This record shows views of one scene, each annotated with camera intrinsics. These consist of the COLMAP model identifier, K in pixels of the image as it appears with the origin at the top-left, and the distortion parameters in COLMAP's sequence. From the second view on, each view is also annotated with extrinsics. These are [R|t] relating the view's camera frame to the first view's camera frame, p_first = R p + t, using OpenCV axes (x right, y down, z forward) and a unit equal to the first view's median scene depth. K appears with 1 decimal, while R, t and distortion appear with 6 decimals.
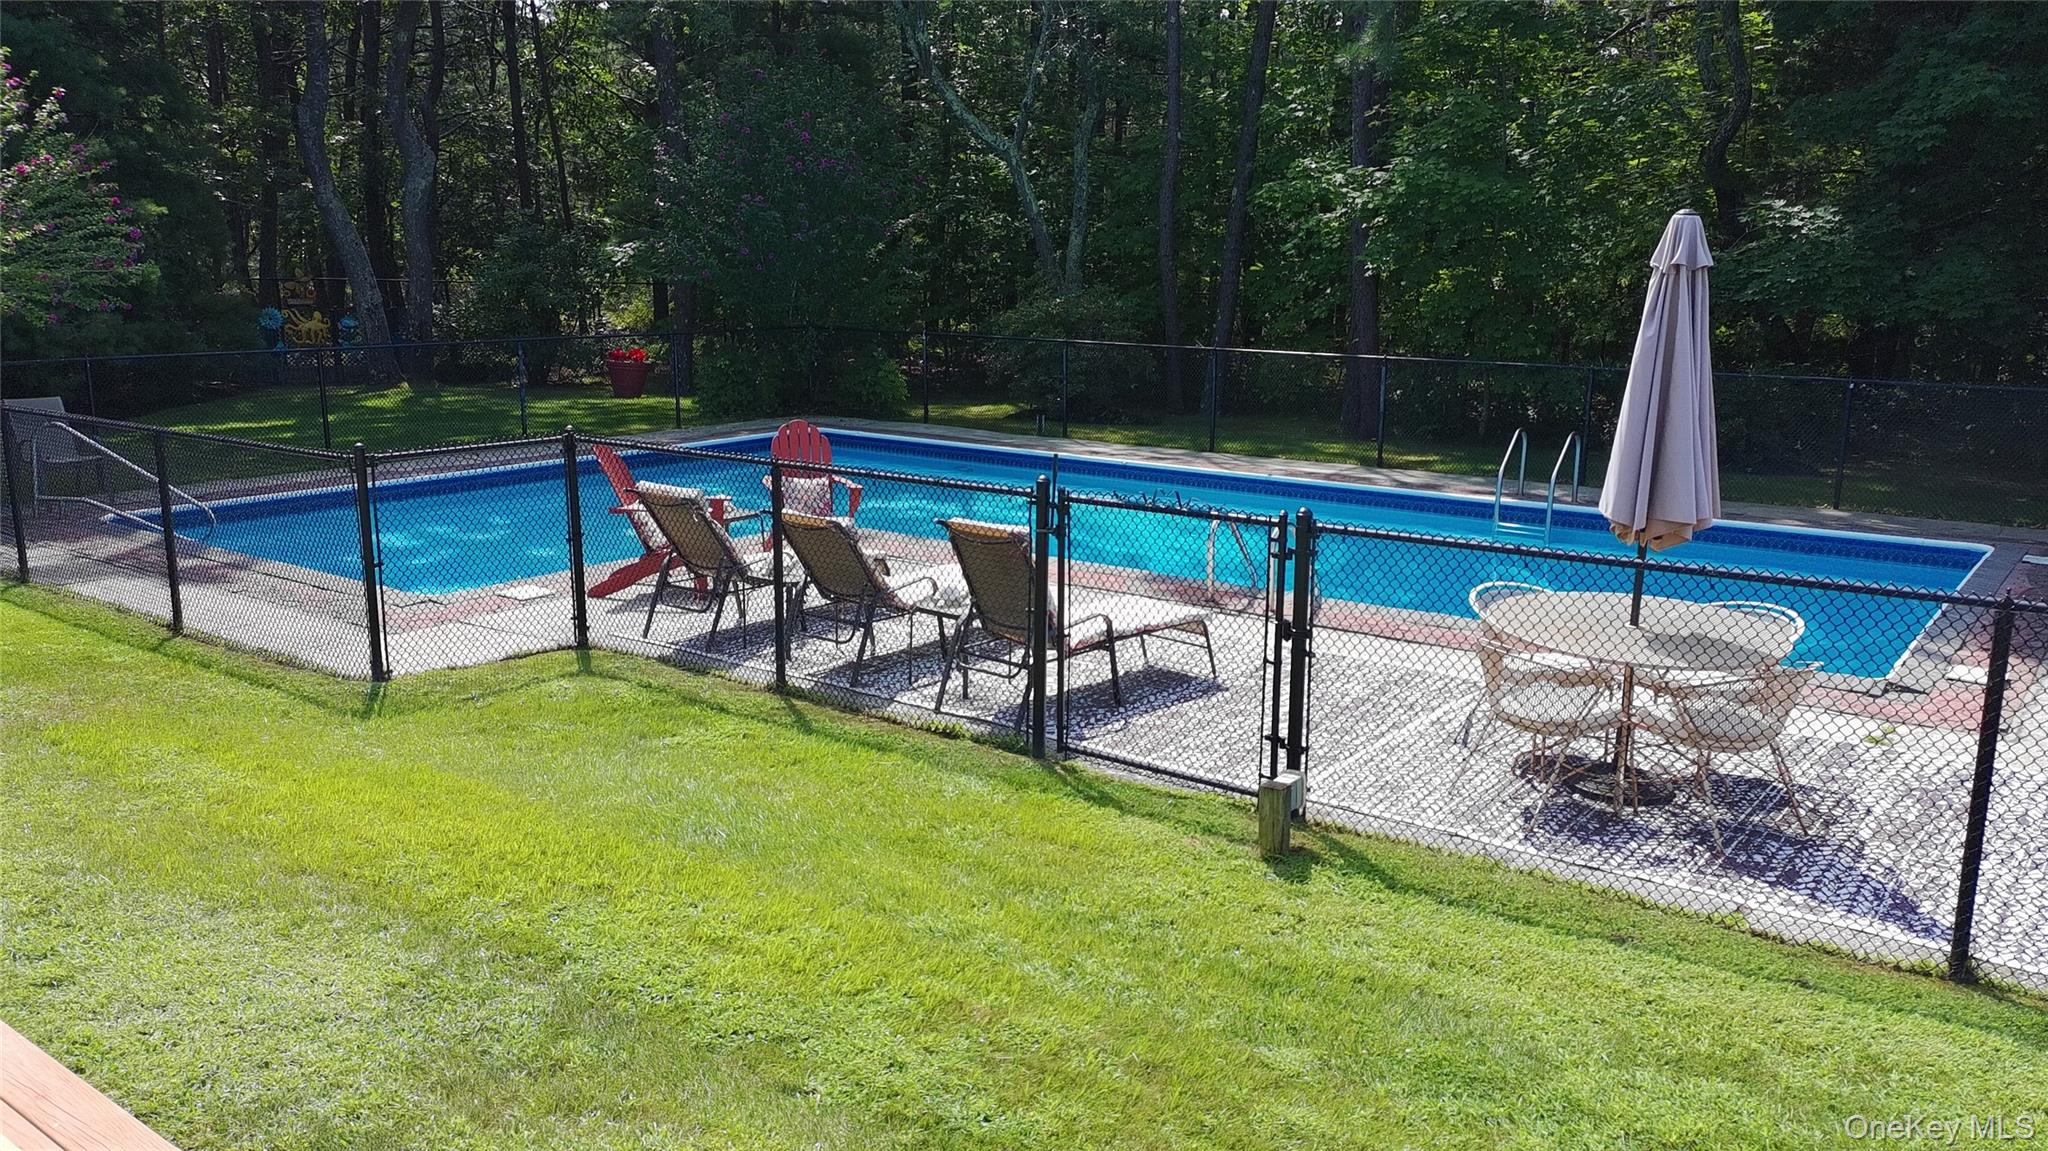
lens RADIAL K [[1581.3, 0, 1028.7], [0, 1581.3, 574.9], [0, 0, 1]] dist [0.064978, -0.066288]
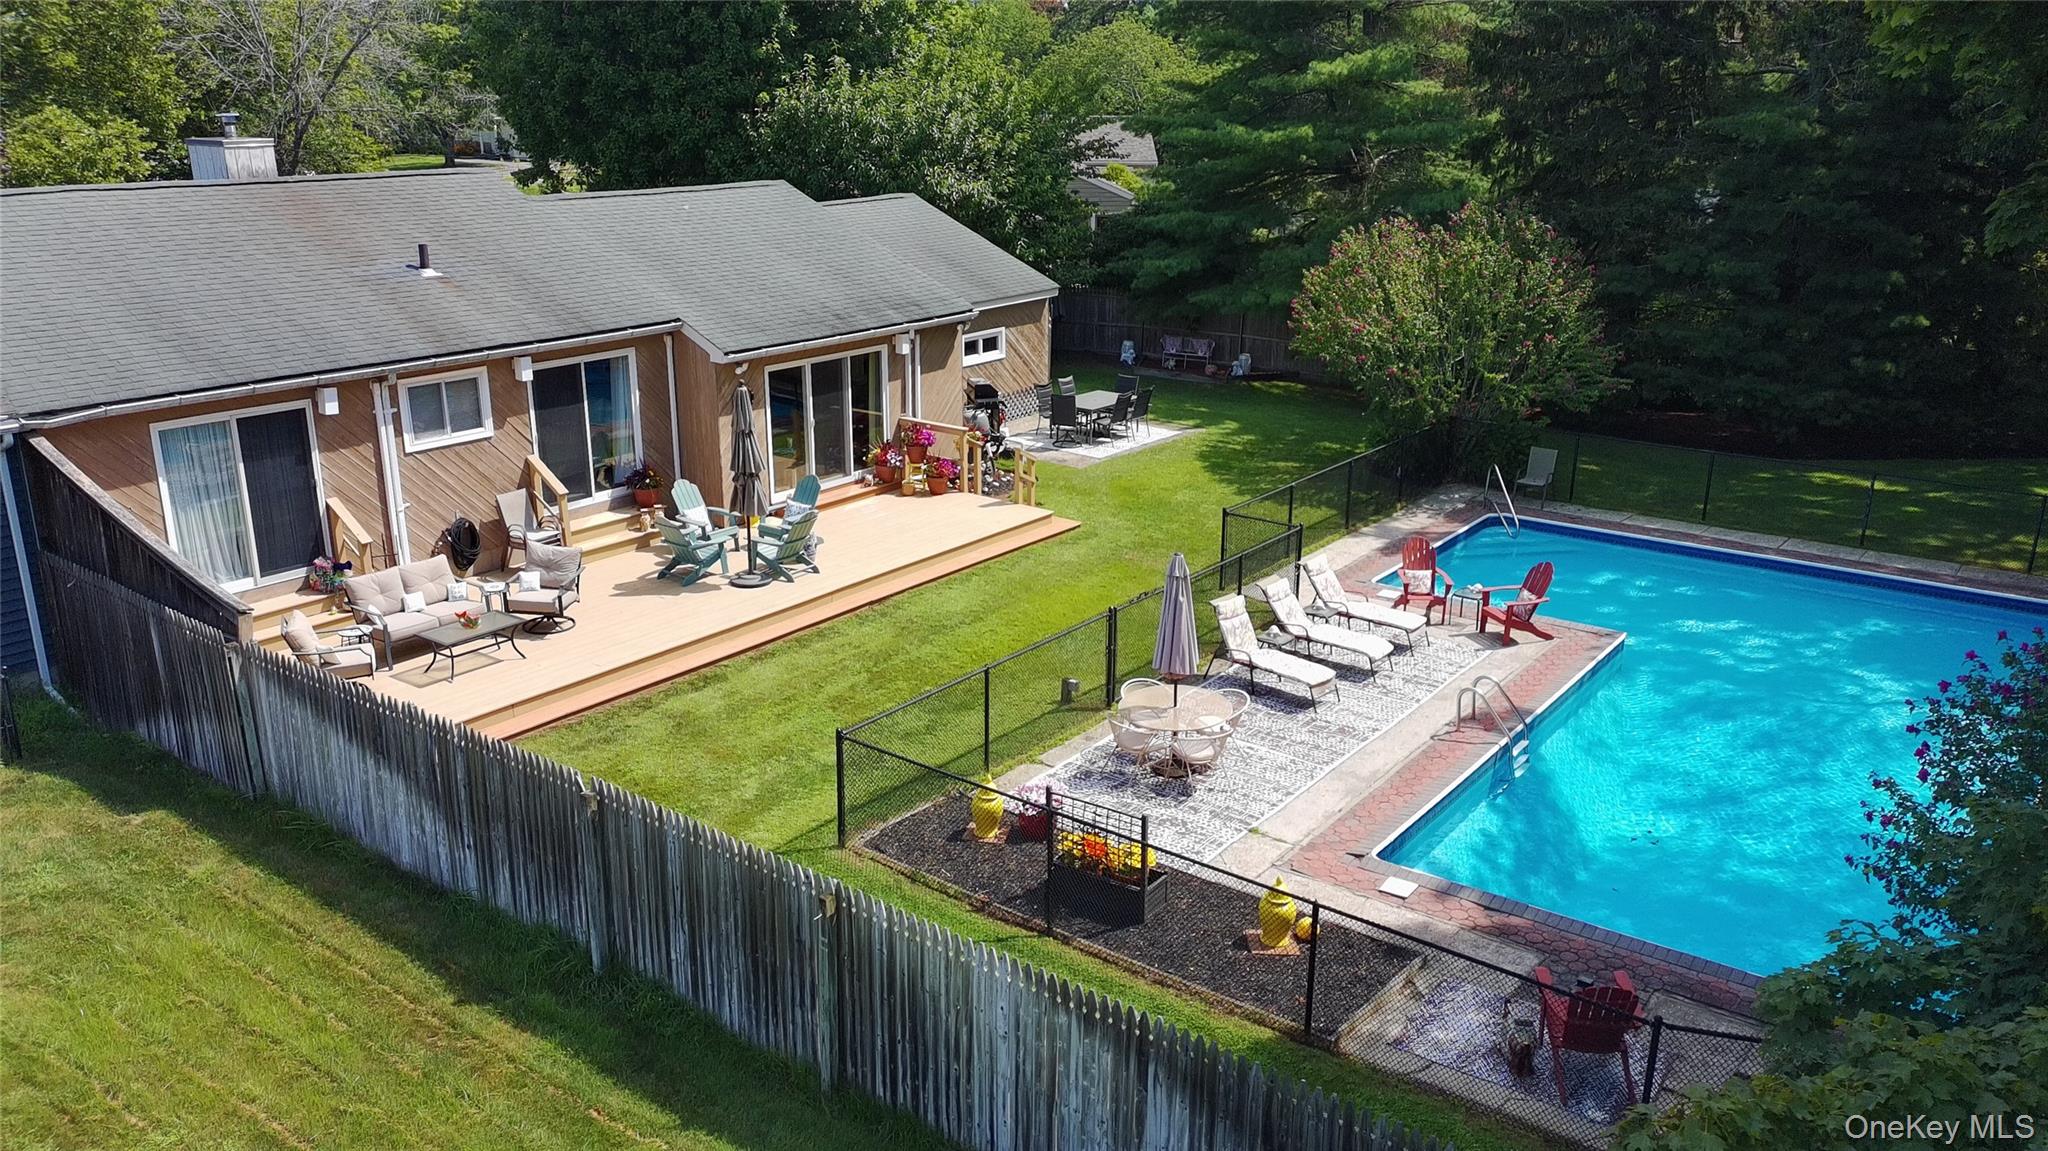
lens RADIAL K [[1581.3, 0, 1028.7], [0, 1581.3, 574.9], [0, 0, 1]] dist [0.064978, -0.066288]
pose [[-0.002533, 0.294024, -0.955795, 2.287522], [-0.205535, 0.935238, 0.288245, -0.703287], [0.978647, 0.197179, 0.058063, 0.511903]]
